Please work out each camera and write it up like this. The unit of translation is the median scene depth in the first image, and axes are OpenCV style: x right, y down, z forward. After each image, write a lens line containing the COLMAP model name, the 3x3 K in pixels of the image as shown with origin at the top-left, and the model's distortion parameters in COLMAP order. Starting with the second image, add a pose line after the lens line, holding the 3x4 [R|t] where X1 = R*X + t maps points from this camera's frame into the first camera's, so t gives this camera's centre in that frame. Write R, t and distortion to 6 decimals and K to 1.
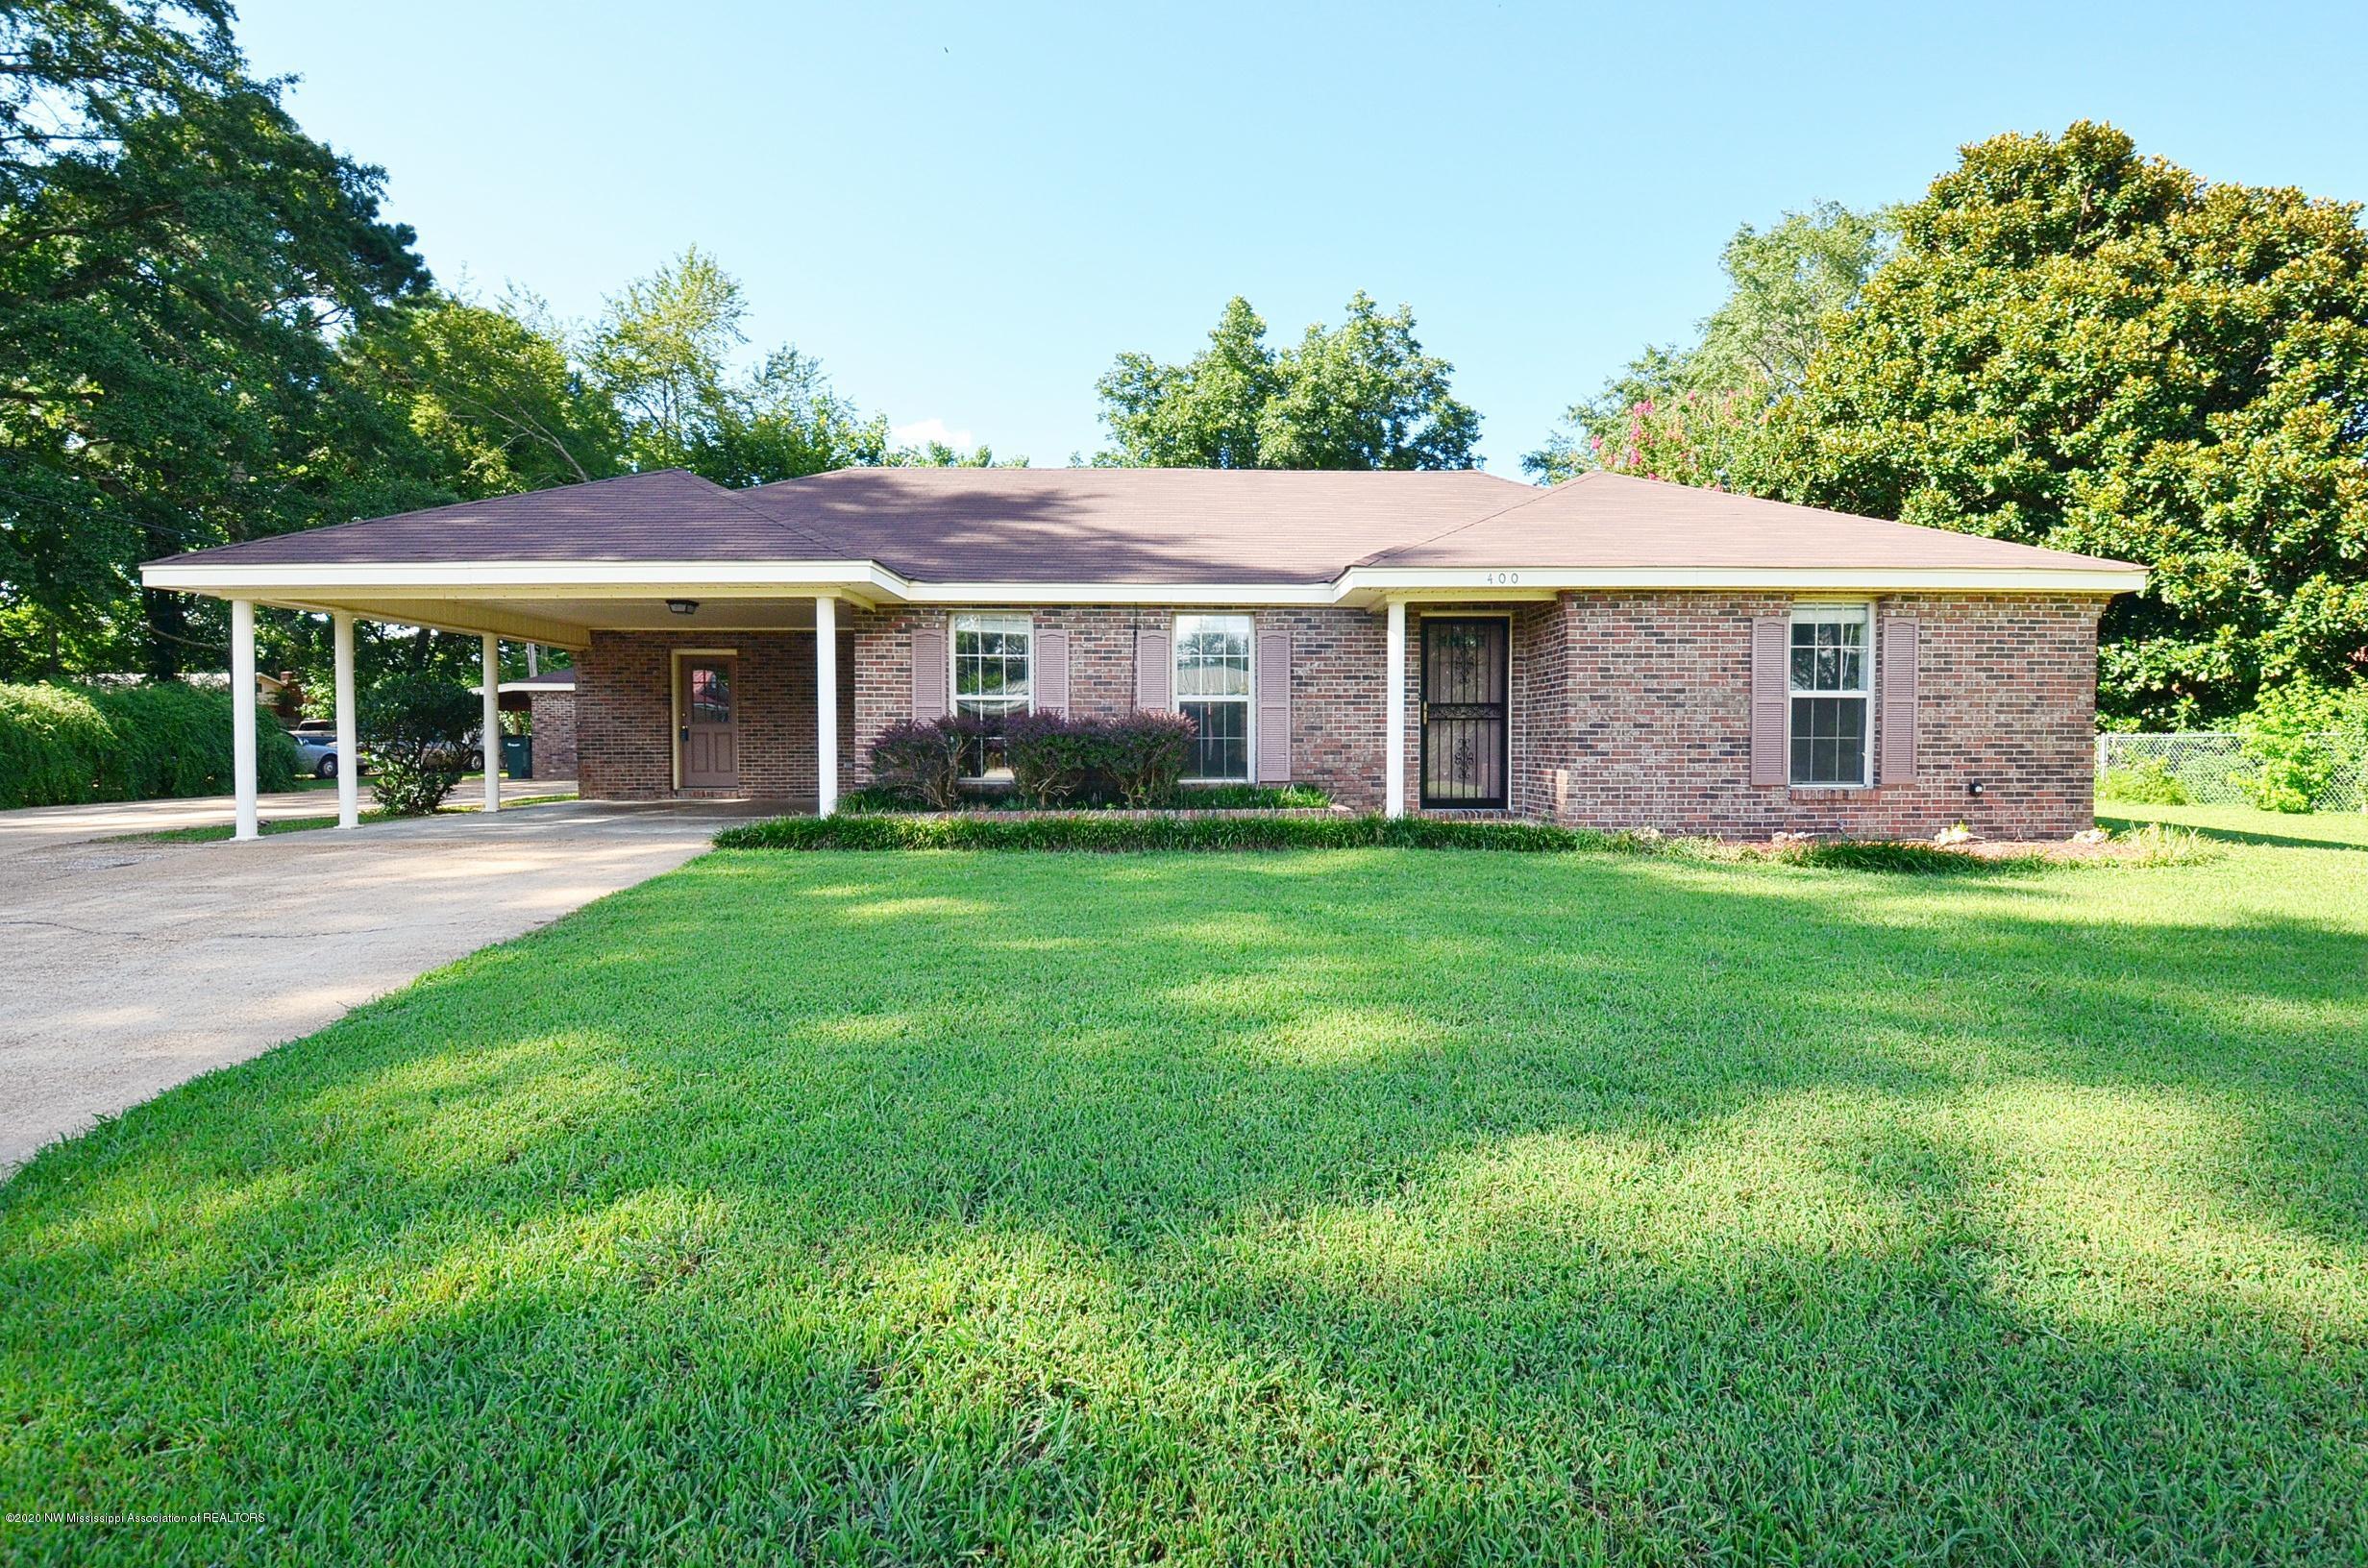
lens RADIAL K [[1045.1, 0, 1185.2], [0, 1045.1, 788.8], [0, 0, 1]] dist [-0.004000, -0.012863]
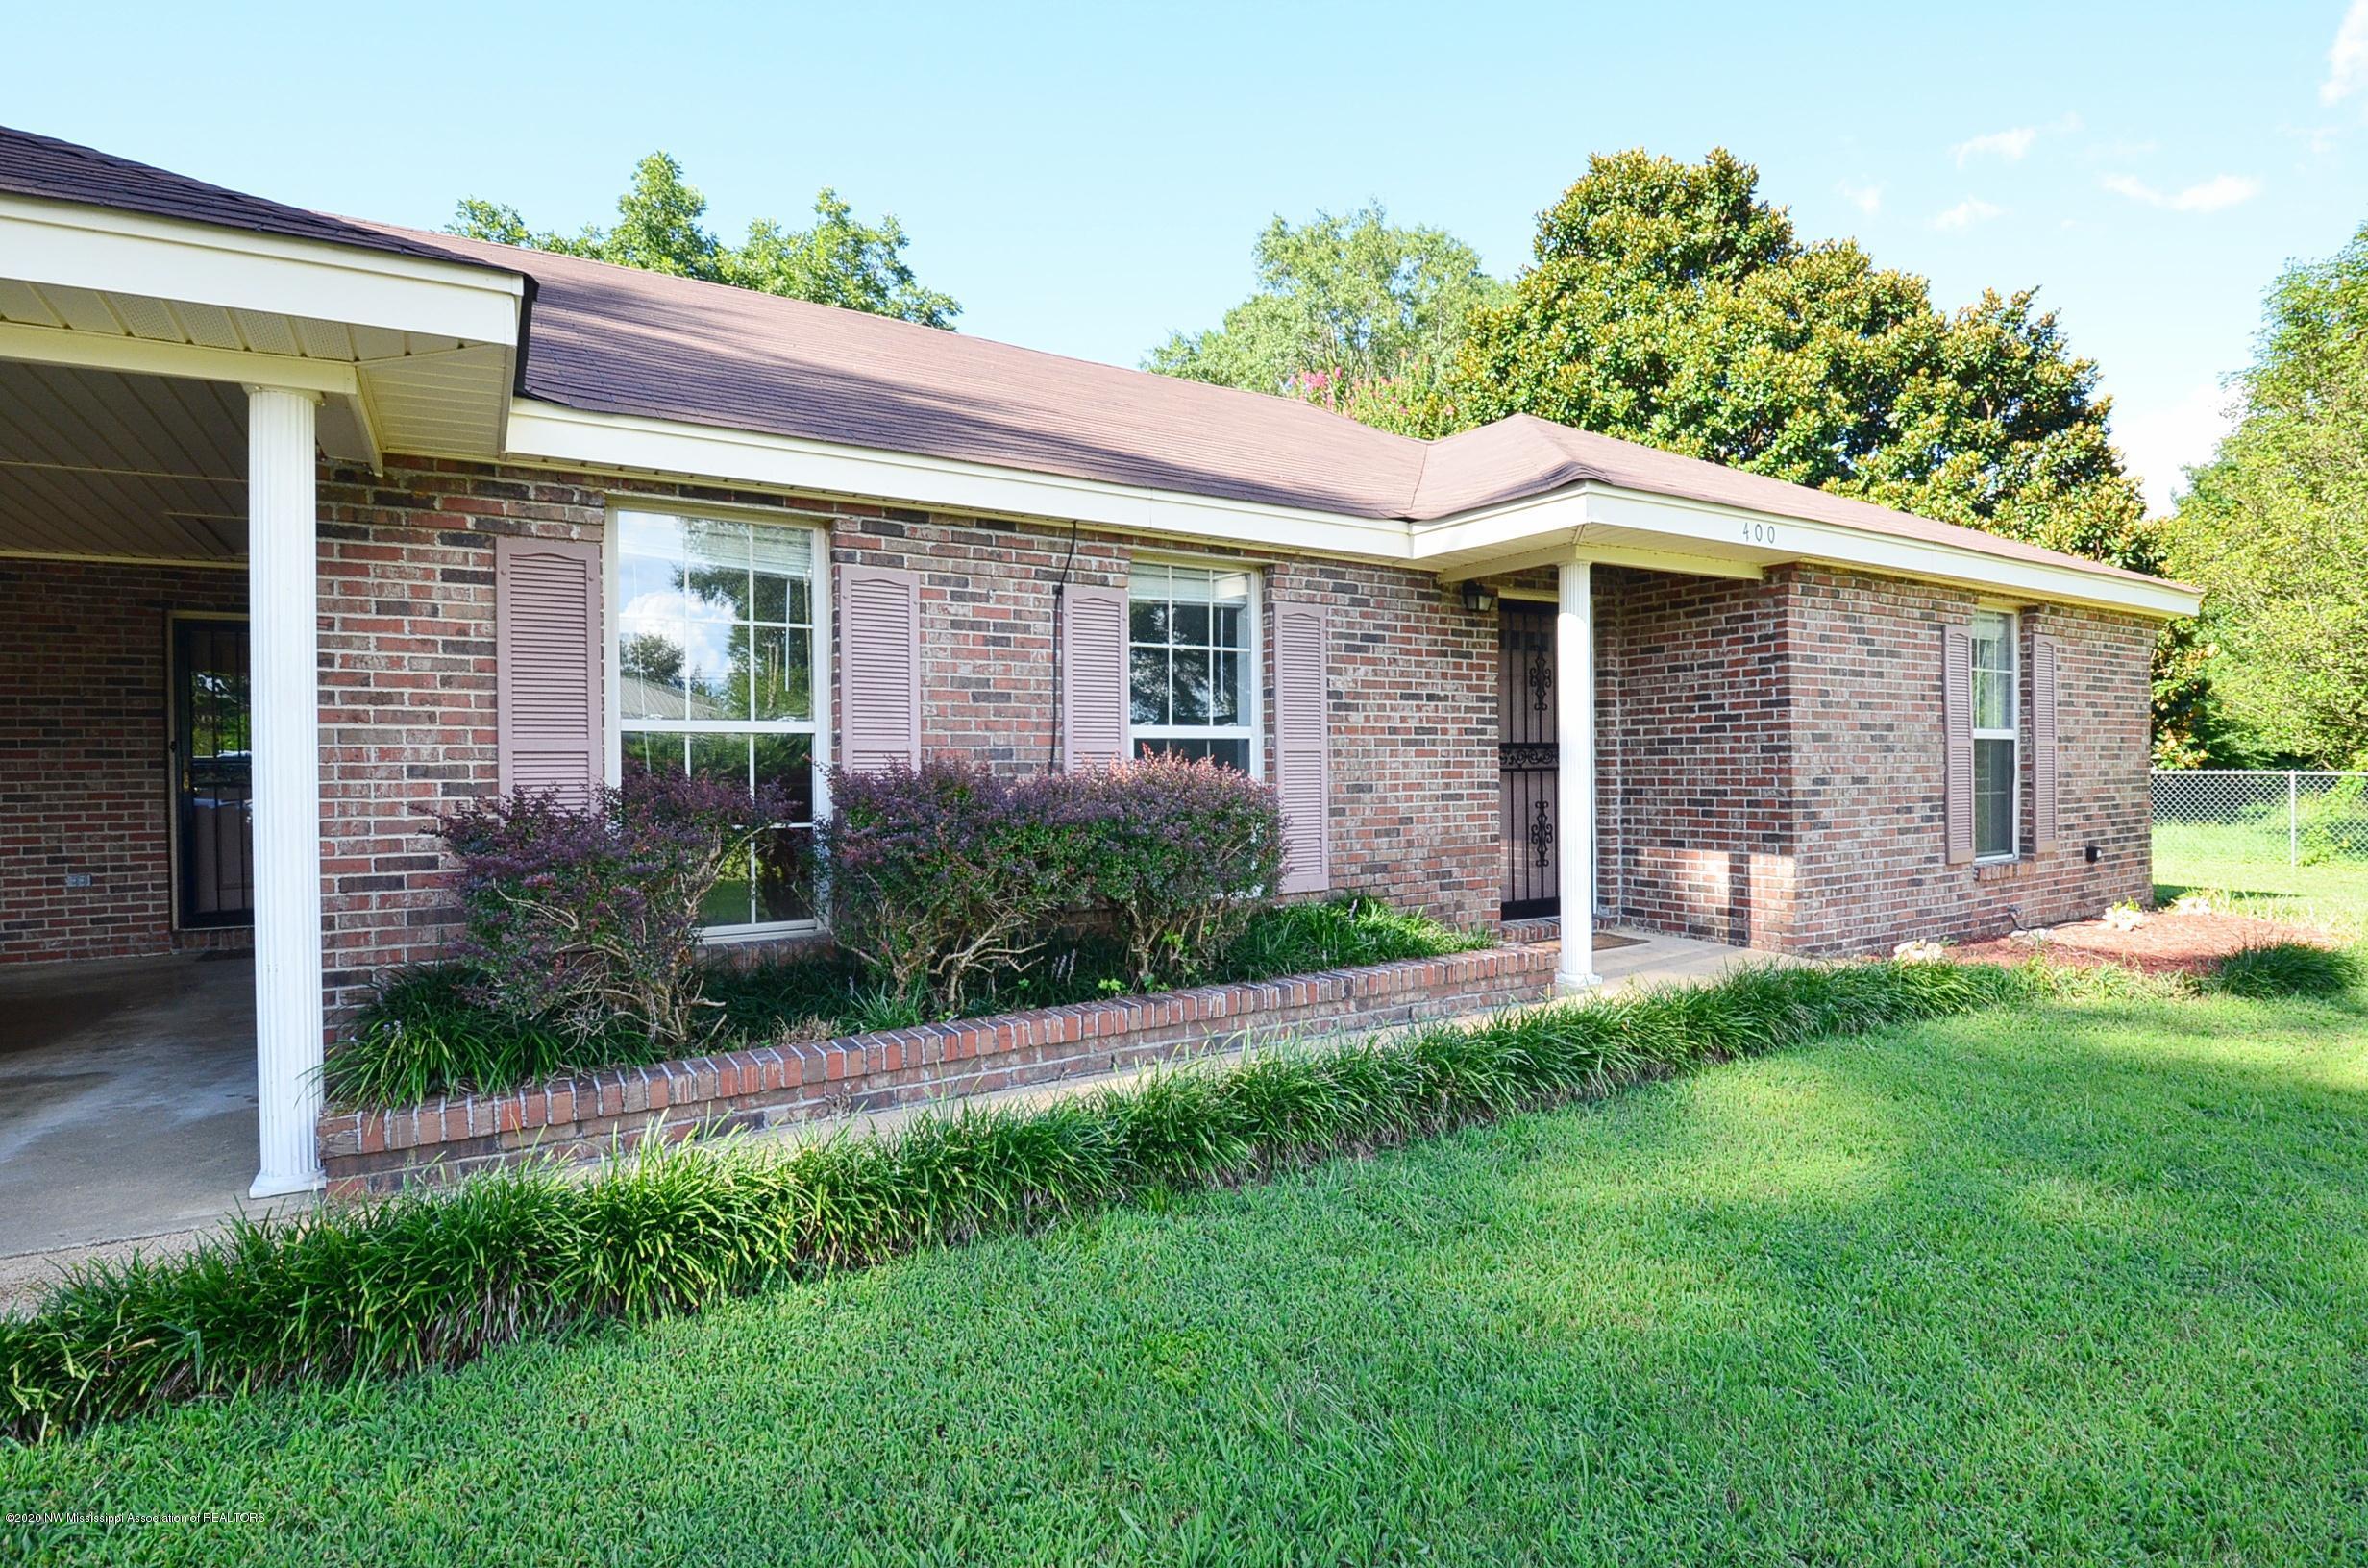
lens RADIAL K [[1203.2, 0, 1184.0], [0, 1203.2, 767.1], [0, 0, 1]] dist [-0.002621, -0.000451]
pose [[0.844679, -0.007642, 0.535218, -0.196657], [0.036670, 0.998375, -0.043618, -0.031509], [-0.534015, 0.056469, 0.843587, 0.363297]]
